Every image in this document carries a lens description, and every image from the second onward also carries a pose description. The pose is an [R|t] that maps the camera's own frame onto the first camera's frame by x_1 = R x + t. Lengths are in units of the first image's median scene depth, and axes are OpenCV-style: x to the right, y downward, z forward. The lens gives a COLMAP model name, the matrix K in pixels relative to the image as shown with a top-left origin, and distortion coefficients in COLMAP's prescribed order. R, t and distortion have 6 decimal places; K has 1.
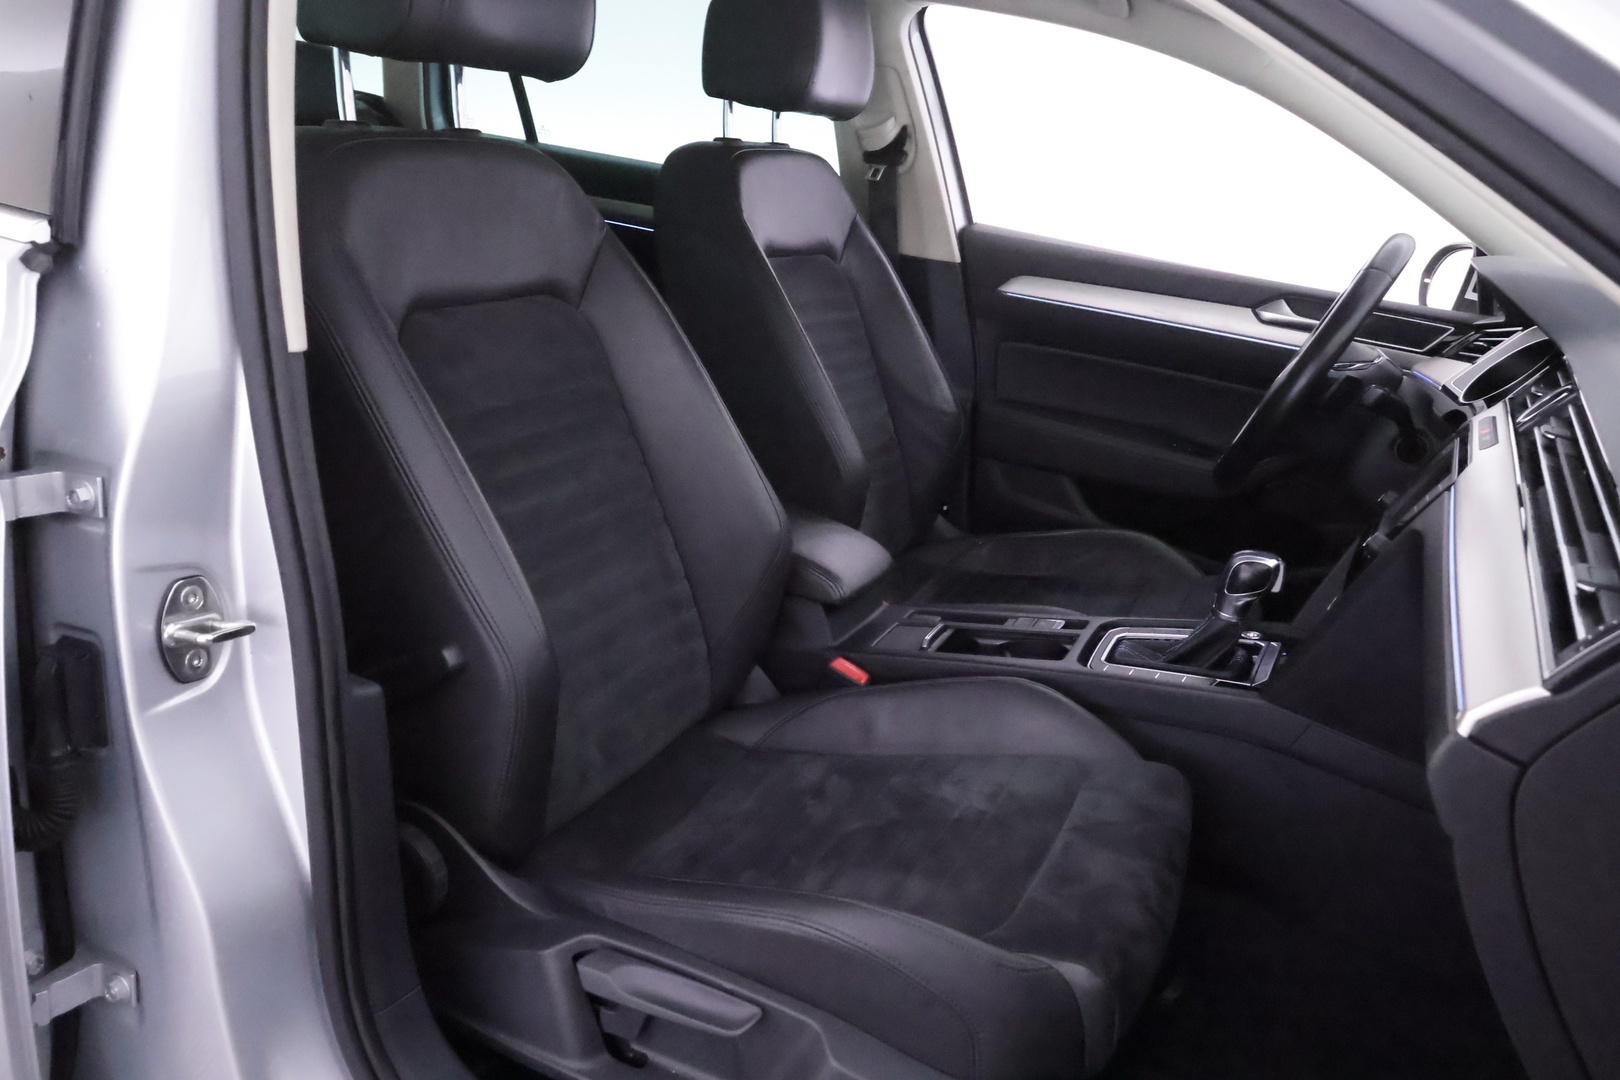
lens RADIAL K [[1303.8, 0, 853.2], [0, 1303.8, 496.4], [0, 0, 1]] dist [-0.000599, -0.002612]
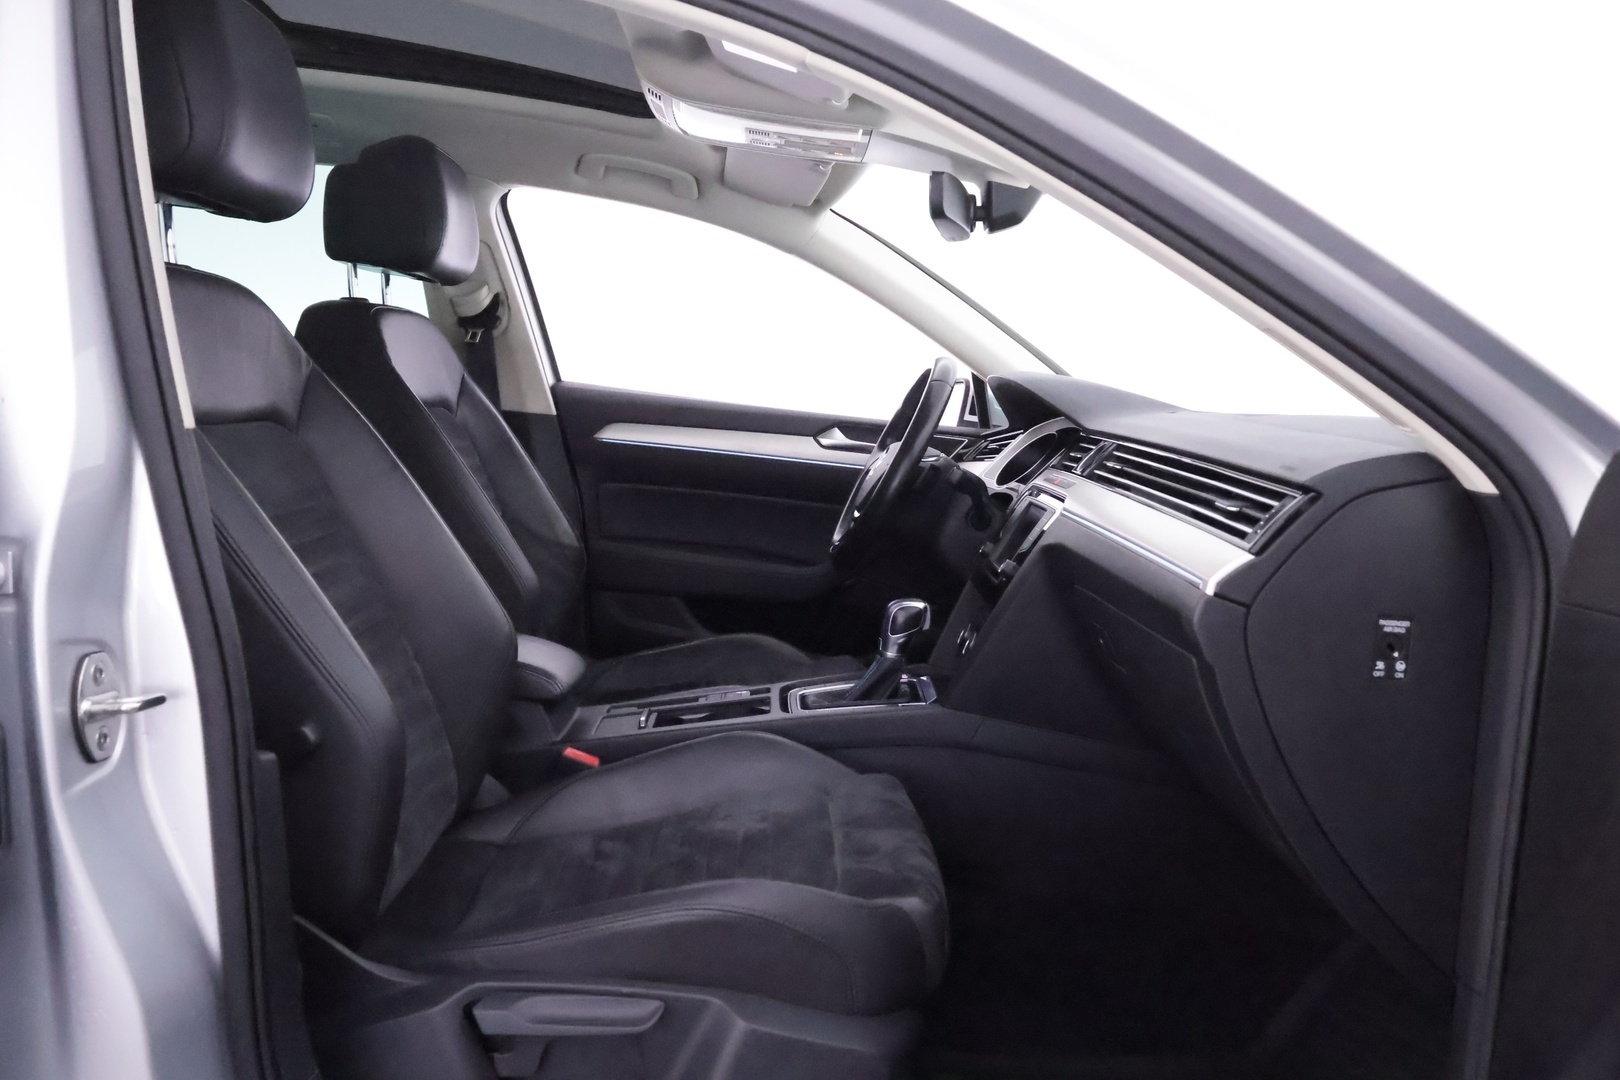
lens RADIAL K [[1303.7, 0, 839.1], [0, 1303.7, 509.7], [0, 0, 1]] dist [-0.001726, -0.008781]
pose [[0.896998, -0.078416, 0.435023, -0.252956], [0.147677, 0.980755, -0.127715, 0.098389], [-0.416636, 0.178803, 0.891316, -0.077822]]
